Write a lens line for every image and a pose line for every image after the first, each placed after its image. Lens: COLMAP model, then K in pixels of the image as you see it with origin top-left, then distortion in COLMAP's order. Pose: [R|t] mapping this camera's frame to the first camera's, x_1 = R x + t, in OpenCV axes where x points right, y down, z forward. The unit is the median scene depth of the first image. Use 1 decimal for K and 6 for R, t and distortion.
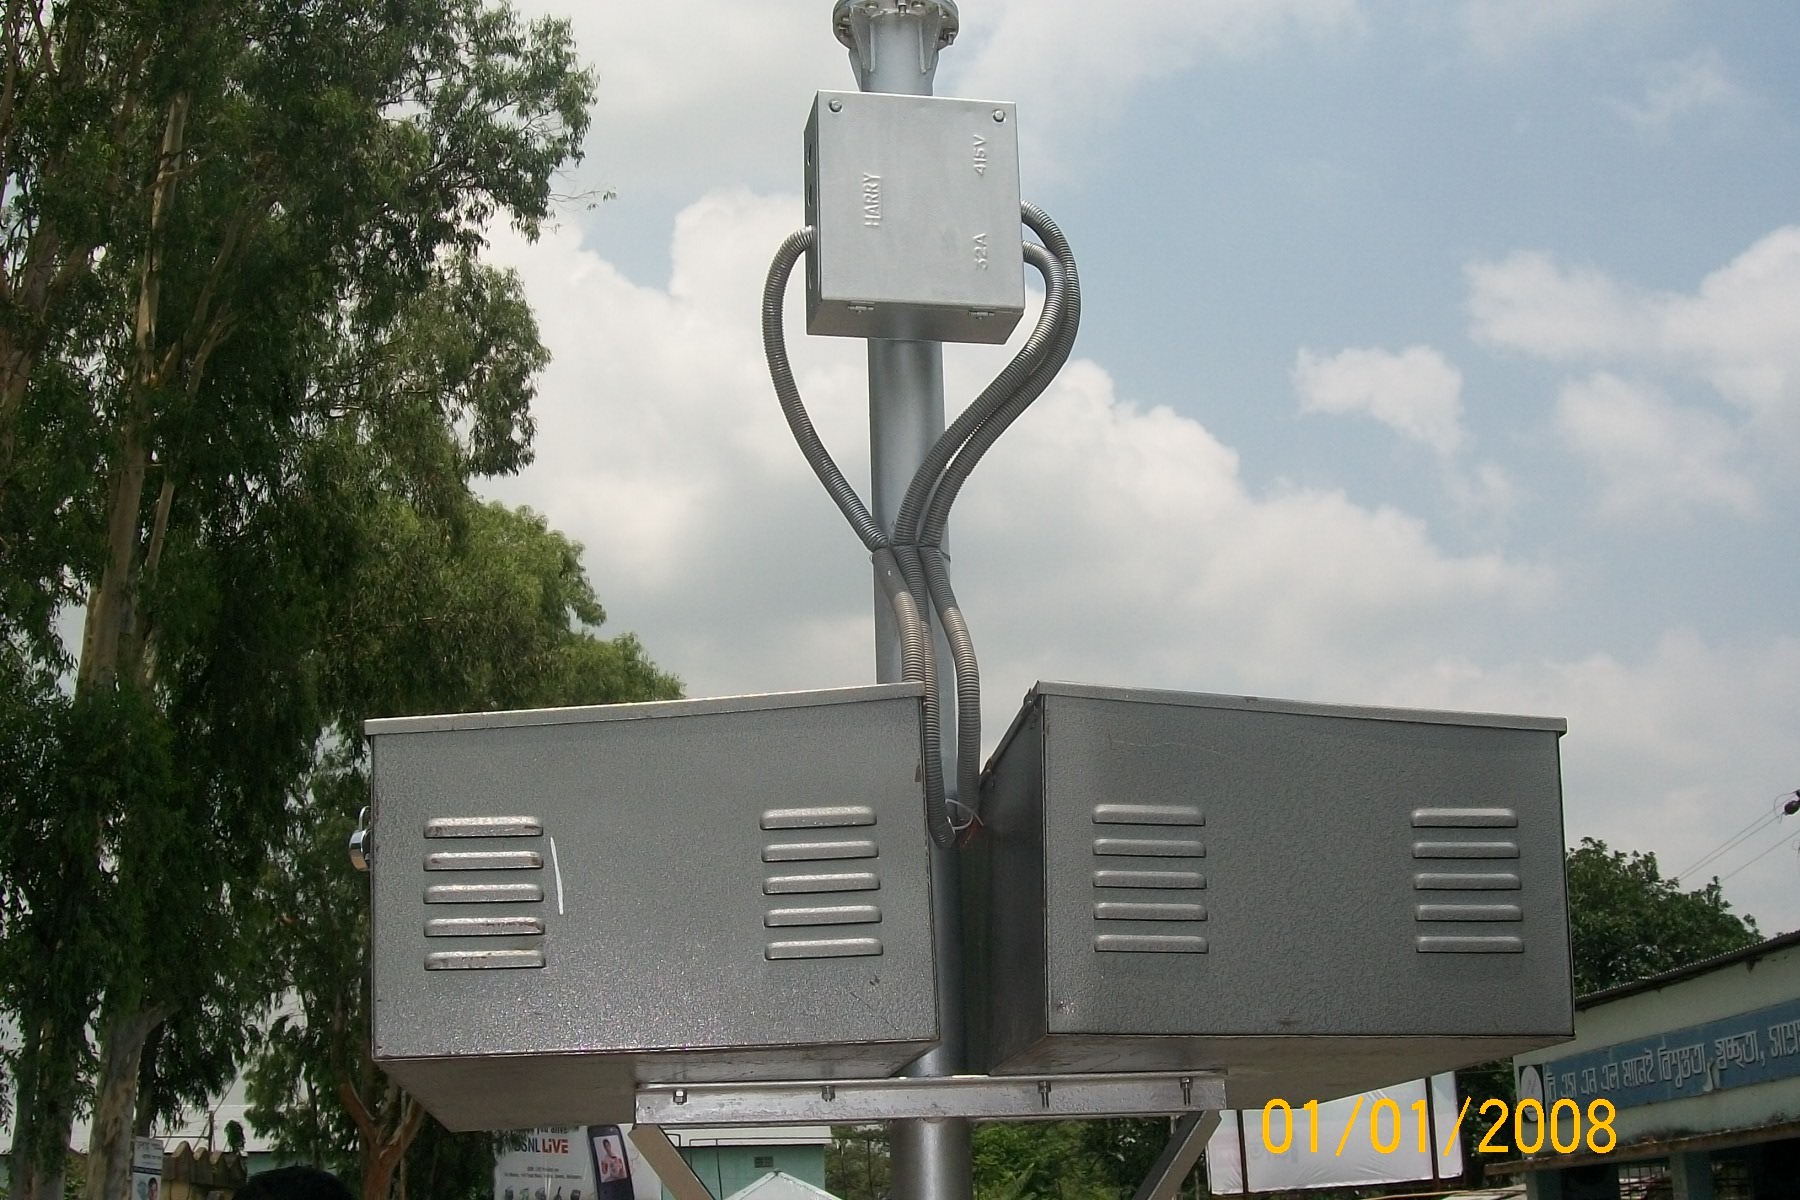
lens RADIAL K [[2486.7, 0, 900.0], [0, 2486.7, 600.0], [0, 0, 1]] dist [-0.024775, -0.491424]
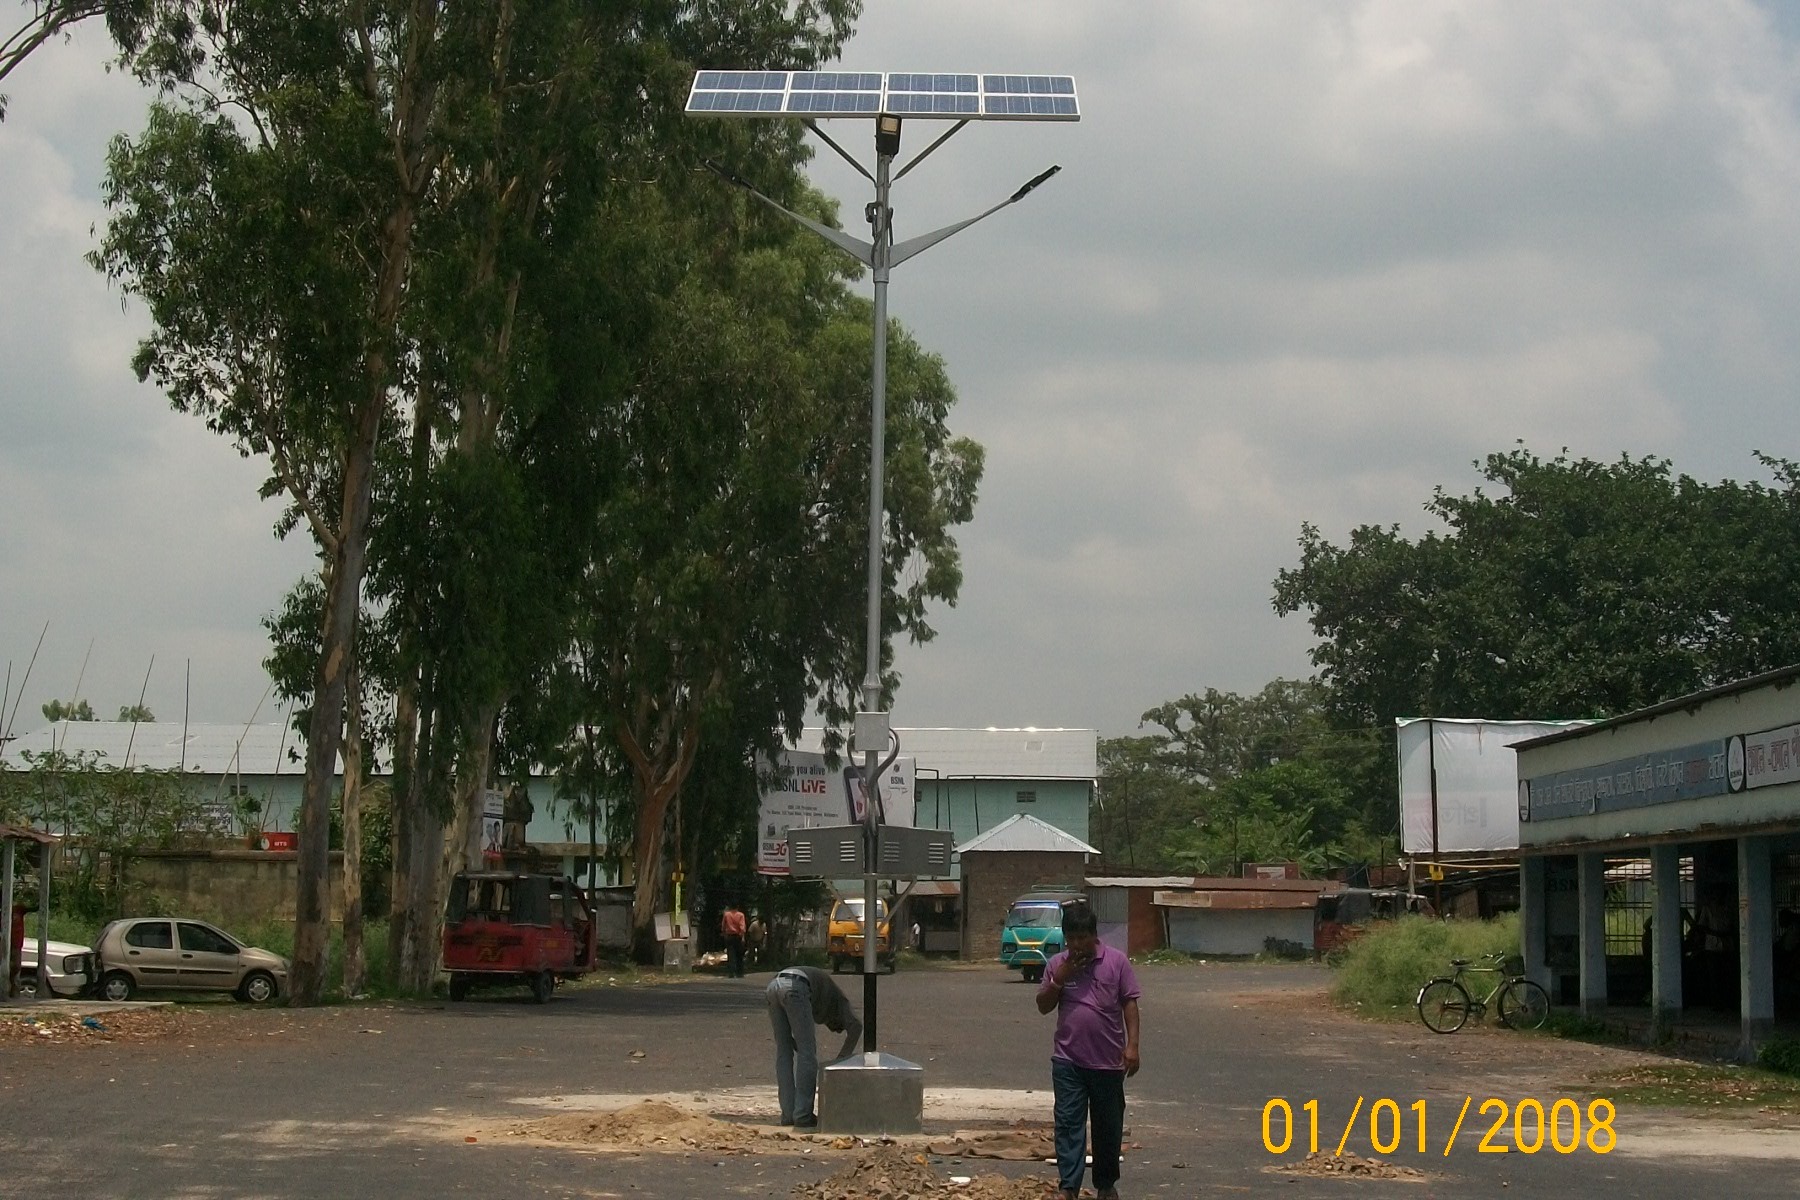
lens RADIAL K [[2900.2, 0, 900.0], [0, 2900.2, 600.0], [0, 0, 1]] dist [-0.436751, -0.060548]
pose [[0.993815, 0.028171, -0.107412, 0.032716], [-0.010821, 0.987250, 0.158807, -0.063972], [0.110516, -0.156663, 0.981449, -0.230949]]
